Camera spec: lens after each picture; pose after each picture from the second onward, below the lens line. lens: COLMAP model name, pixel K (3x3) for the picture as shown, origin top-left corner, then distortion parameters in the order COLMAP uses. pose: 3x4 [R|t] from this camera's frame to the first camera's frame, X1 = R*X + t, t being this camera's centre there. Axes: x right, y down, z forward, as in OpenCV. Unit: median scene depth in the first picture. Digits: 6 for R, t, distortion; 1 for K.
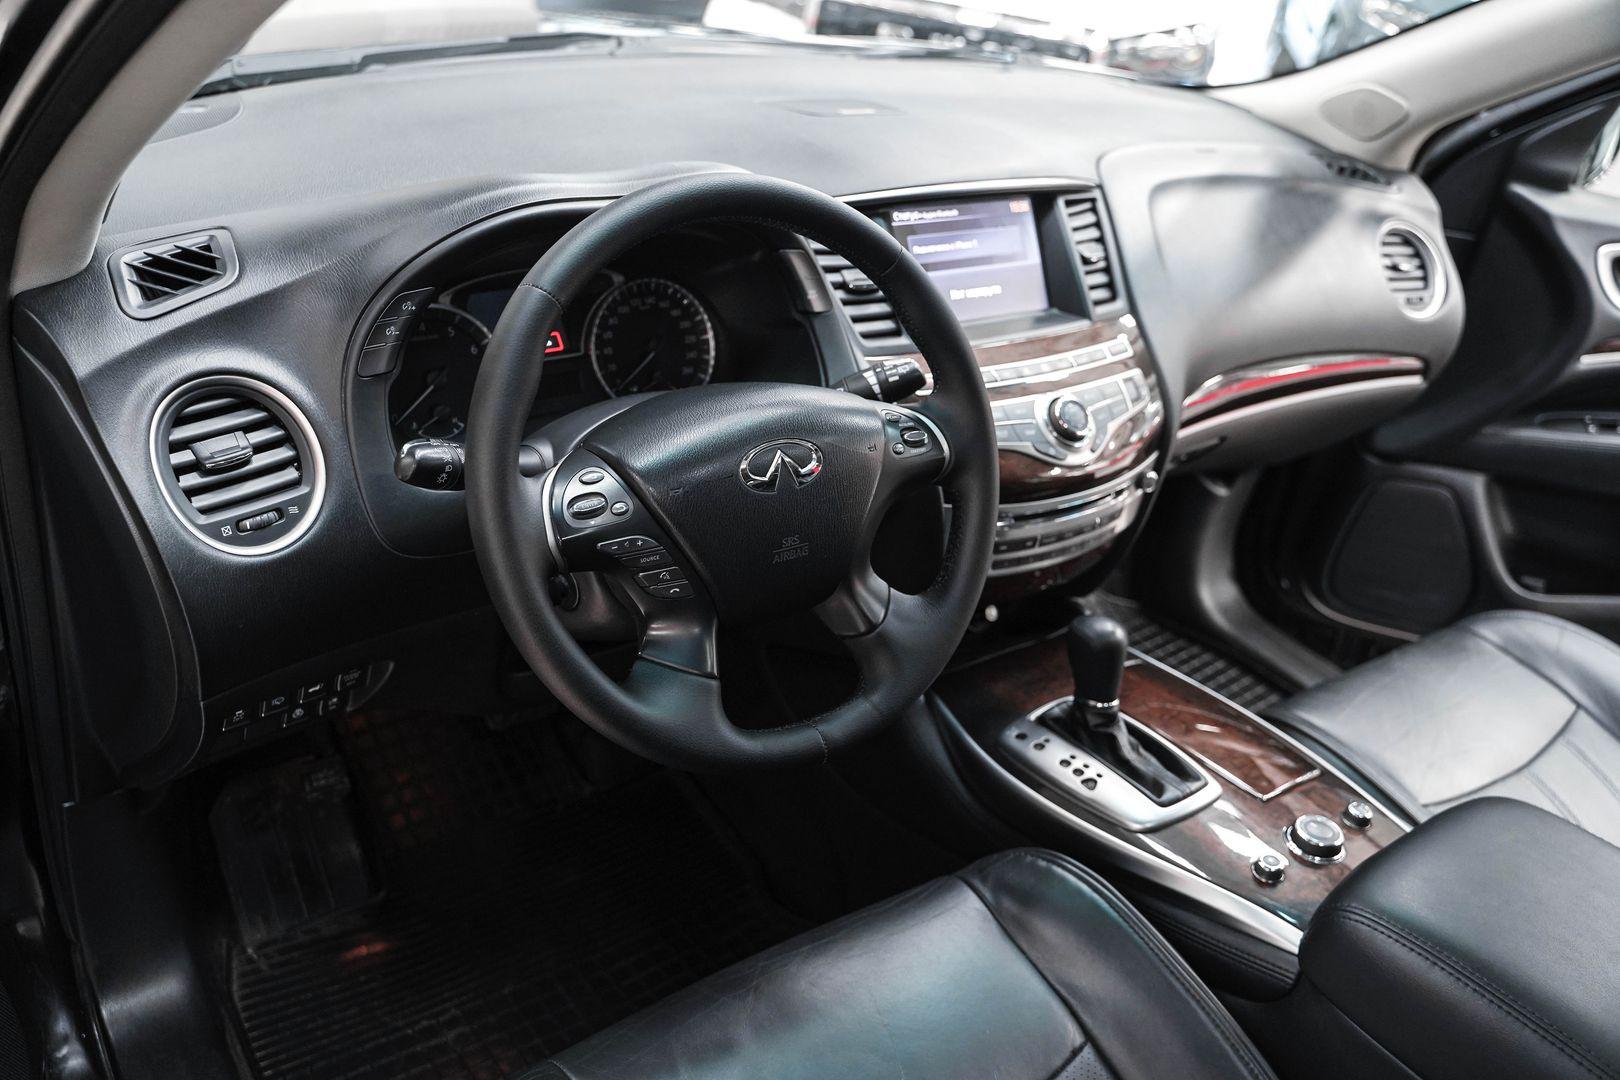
lens RADIAL K [[1310.7, 0, 810.0], [0, 1310.7, 540.0], [0, 0, 1]] dist [-0.116473, 0.087697]
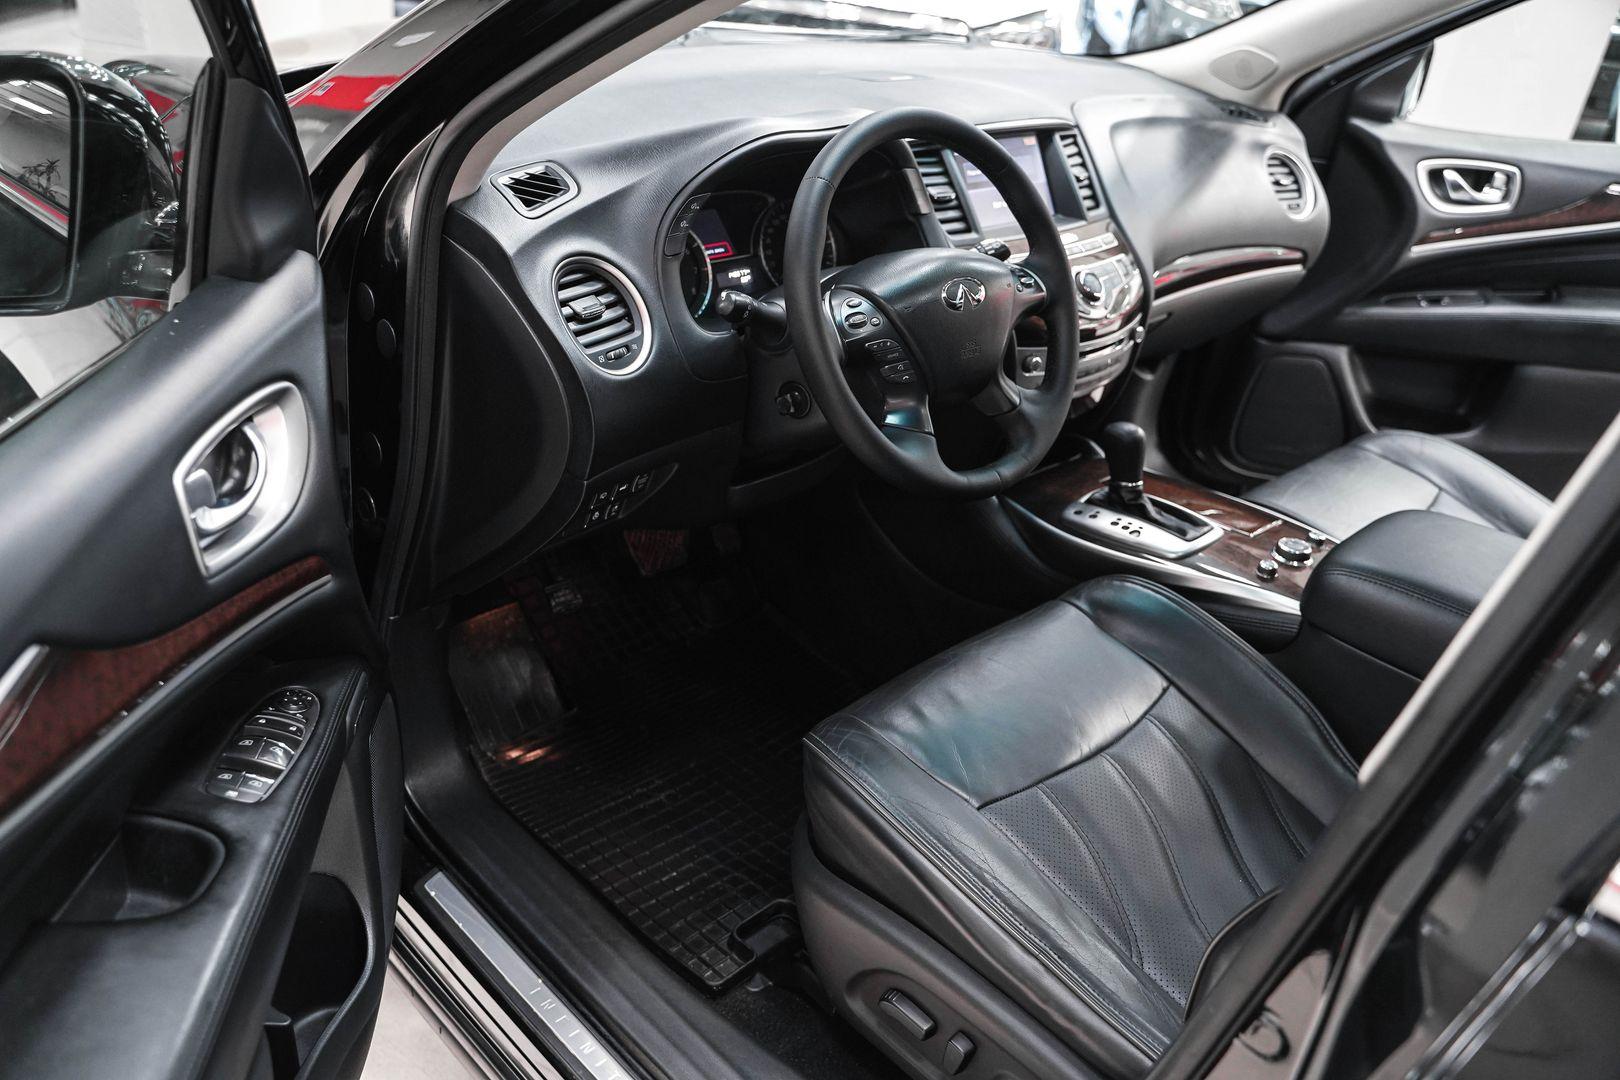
lens RADIAL K [[1310.7, 0, 810.0], [0, 1310.7, 540.0], [0, 0, 1]] dist [-0.116473, 0.087697]
pose [[0.988775, -0.085981, 0.122194, -0.295050], [0.086369, 0.996261, 0.002130, 0.151868], [-0.121920, 0.008448, 0.992504, -0.352411]]
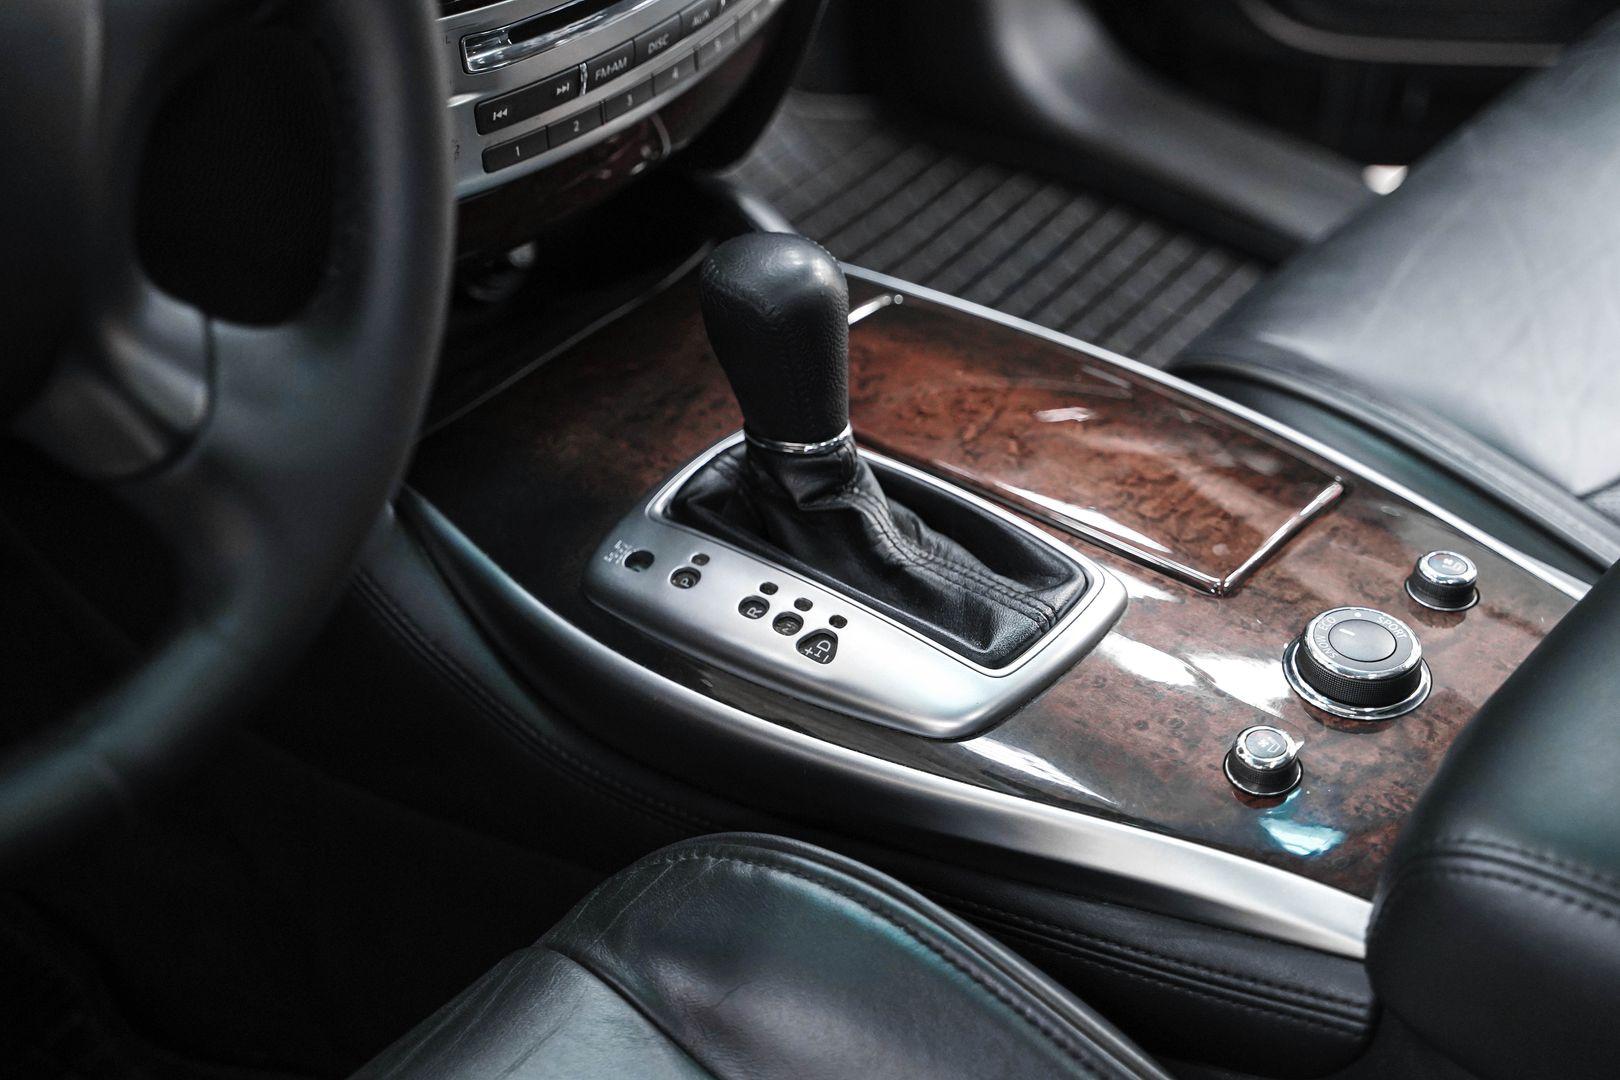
lens RADIAL K [[2910.3, 0, 810.0], [0, 2910.3, 540.0], [0, 0, 1]] dist [0.176951, 0.100805]
pose [[0.957364, -0.225355, 0.180746, 0.048286], [0.185360, 0.959088, 0.213992, -0.043009], [-0.221576, -0.171365, 0.959968, 0.103035]]
